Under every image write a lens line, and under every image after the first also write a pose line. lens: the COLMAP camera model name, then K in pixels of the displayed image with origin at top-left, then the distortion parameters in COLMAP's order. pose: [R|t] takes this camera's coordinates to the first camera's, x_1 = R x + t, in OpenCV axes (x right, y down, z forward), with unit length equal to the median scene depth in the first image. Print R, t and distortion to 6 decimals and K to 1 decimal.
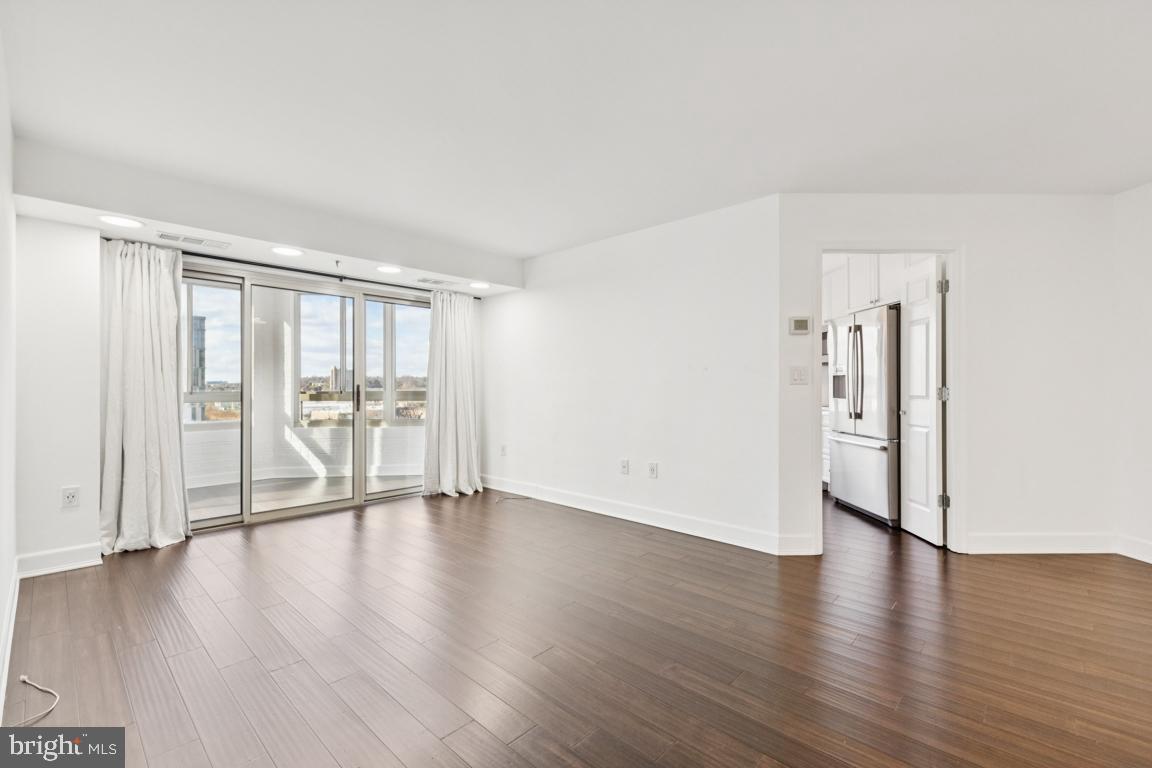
lens RADIAL K [[502.3, 0, 576.2], [0, 502.3, 384.0], [0, 0, 1]] dist [0.010767, -0.000856]
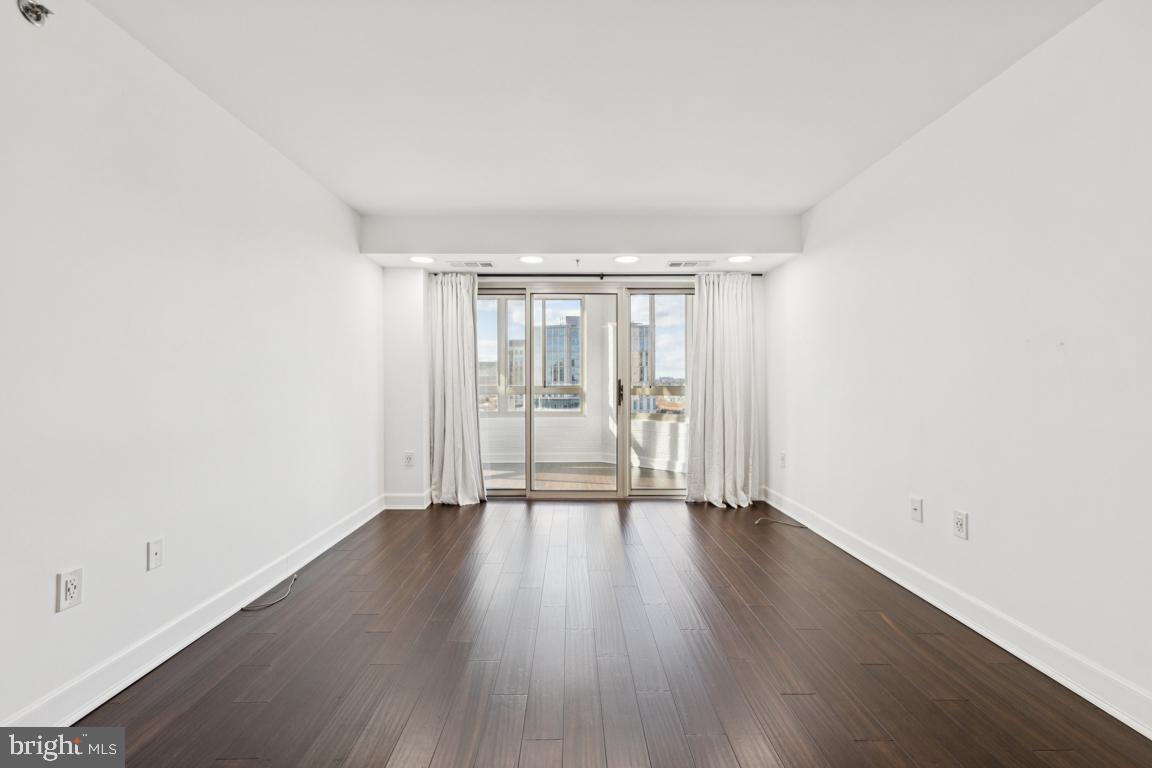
lens RADIAL K [[502.3, 0, 575.5], [0, 502.3, 382.0], [0, 0, 1]] dist [0.010767, -0.000856]
pose [[0.688948, -0.000885, -0.724810, 0.236579], [0.005668, 0.999975, 0.004168, 0.002172], [0.724788, -0.006980, 0.688936, 0.244713]]
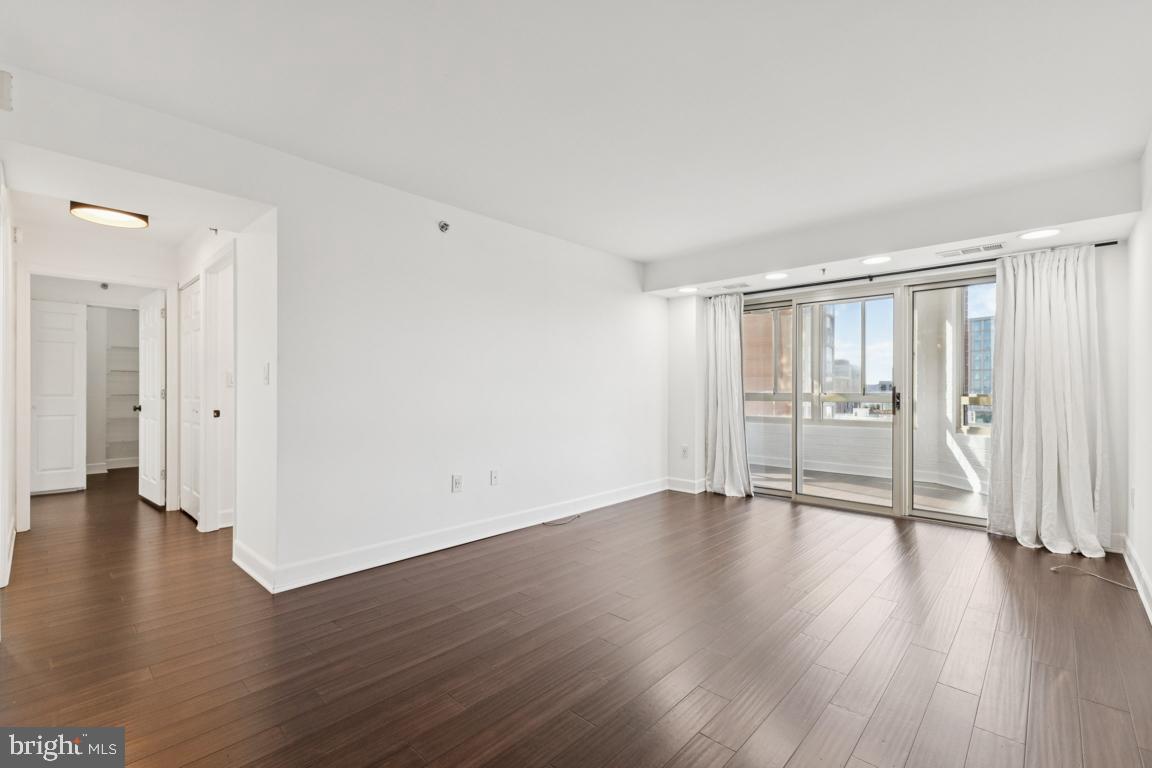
lens RADIAL K [[502.3, 0, 572.5], [0, 502.3, 388.7], [0, 0, 1]] dist [0.010767, -0.000856]
pose [[-0.009583, -0.001235, -0.999953, 0.505600], [0.005667, 0.999983, -0.001290, 0.003602], [0.999938, -0.005679, -0.009576, 0.418374]]
